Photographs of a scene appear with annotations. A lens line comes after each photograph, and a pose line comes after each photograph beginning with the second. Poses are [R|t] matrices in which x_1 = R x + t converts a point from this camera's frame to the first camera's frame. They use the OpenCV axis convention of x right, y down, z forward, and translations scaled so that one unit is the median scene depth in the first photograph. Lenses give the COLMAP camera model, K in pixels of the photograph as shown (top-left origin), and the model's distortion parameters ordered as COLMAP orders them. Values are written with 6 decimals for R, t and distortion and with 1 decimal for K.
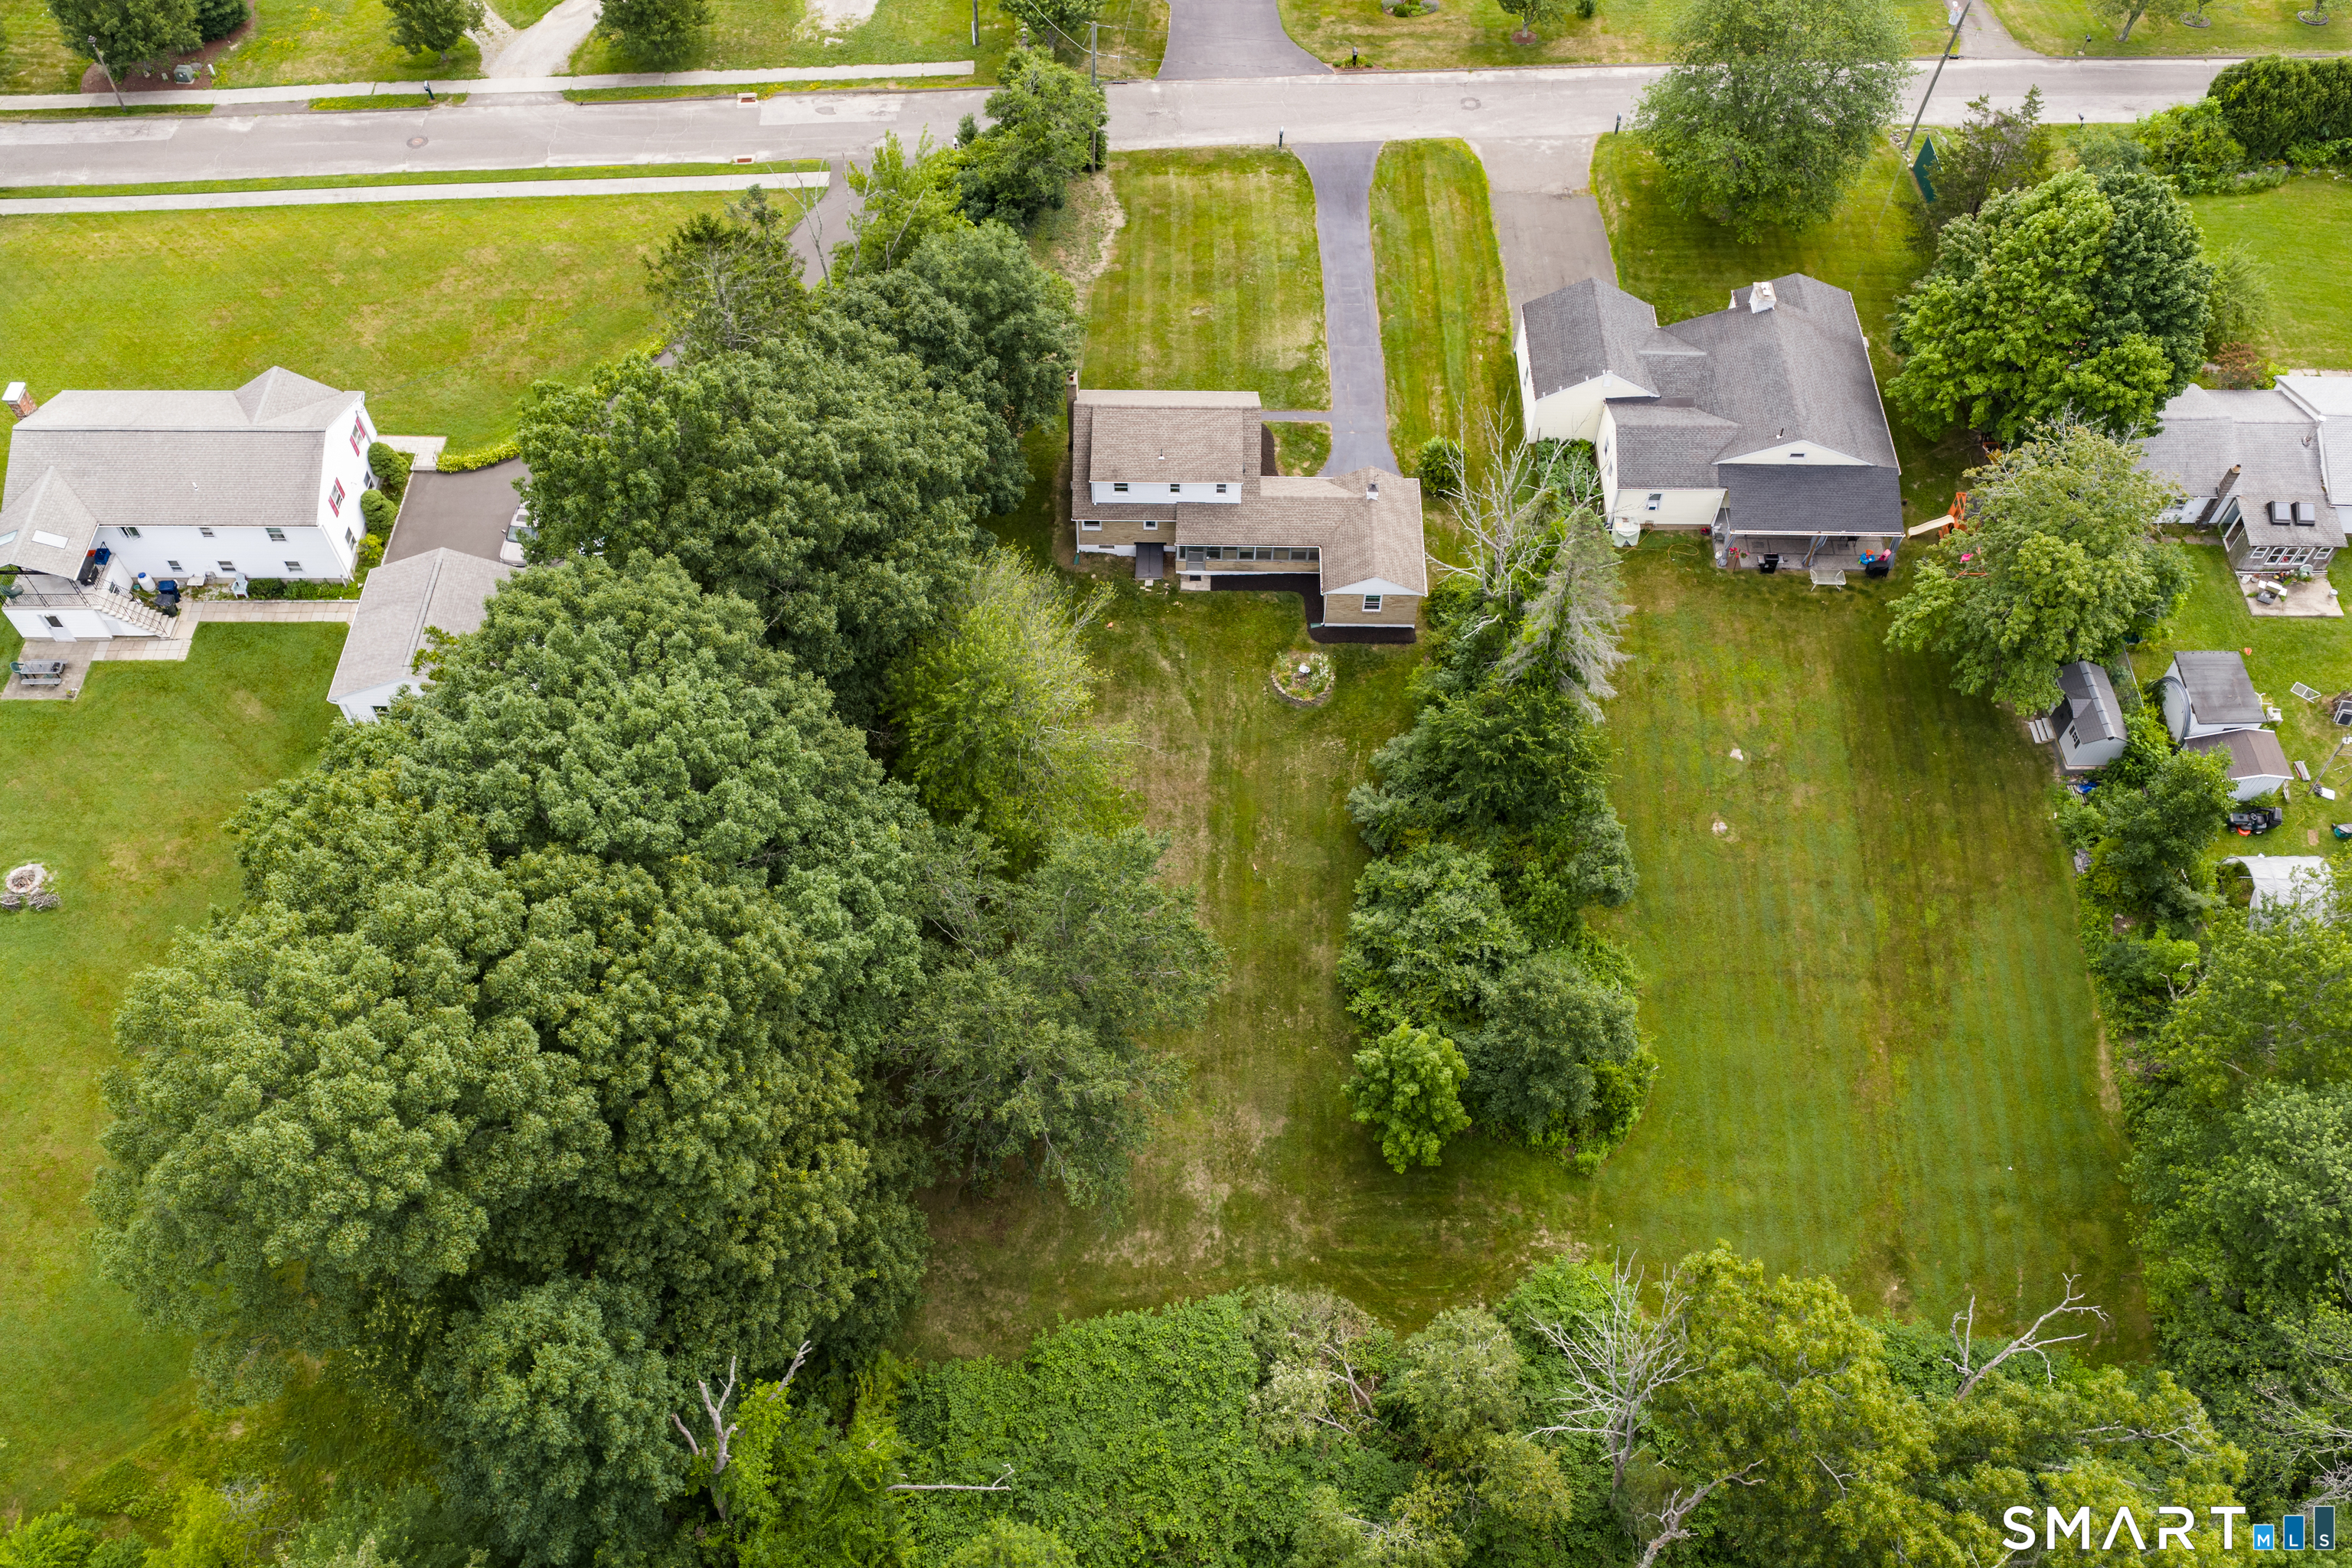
lens RADIAL K [[1932.6, 0, 1181.8], [0, 1932.6, 780.4], [0, 0, 1]] dist [0.023064, -0.008606]
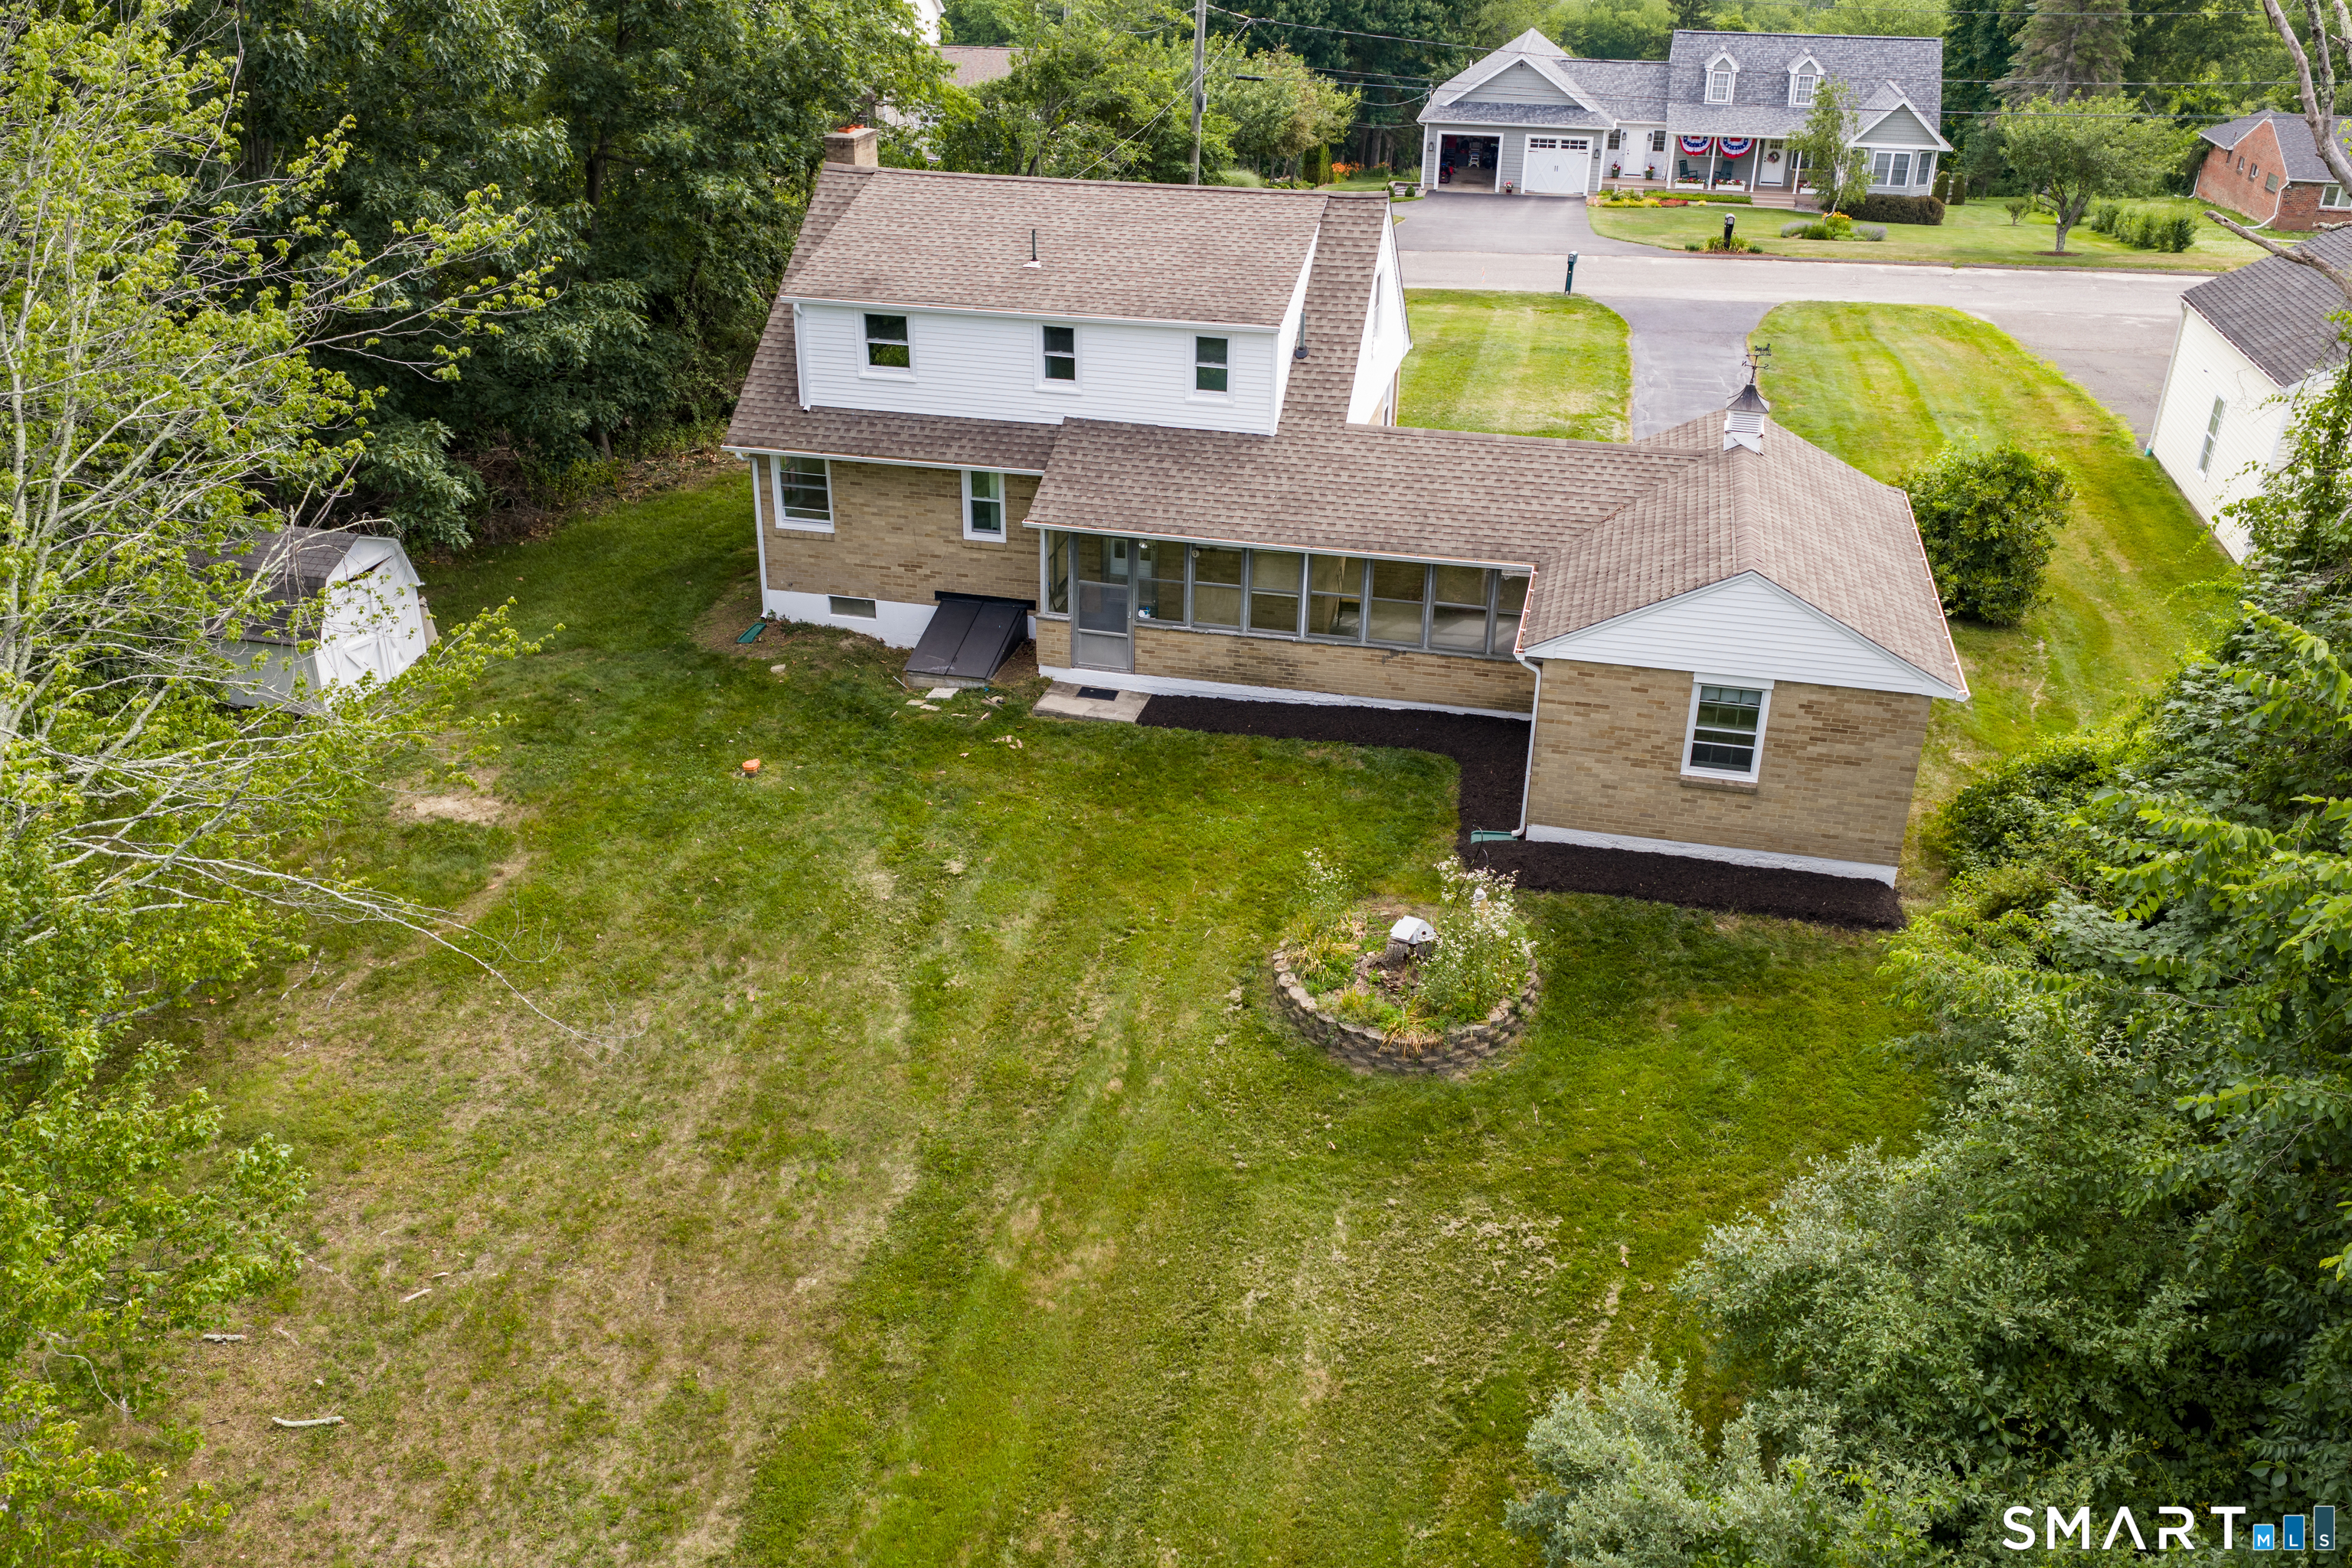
lens RADIAL K [[1932.6, 0, 1181.8], [0, 1932.6, 780.4], [0, 0, 1]] dist [0.023064, -0.008606]
pose [[0.976541, 0.103587, -0.188778, 0.077263], [-0.181444, 0.867938, -0.462344, 0.039306], [0.115955, 0.485751, 0.866372, 0.773923]]
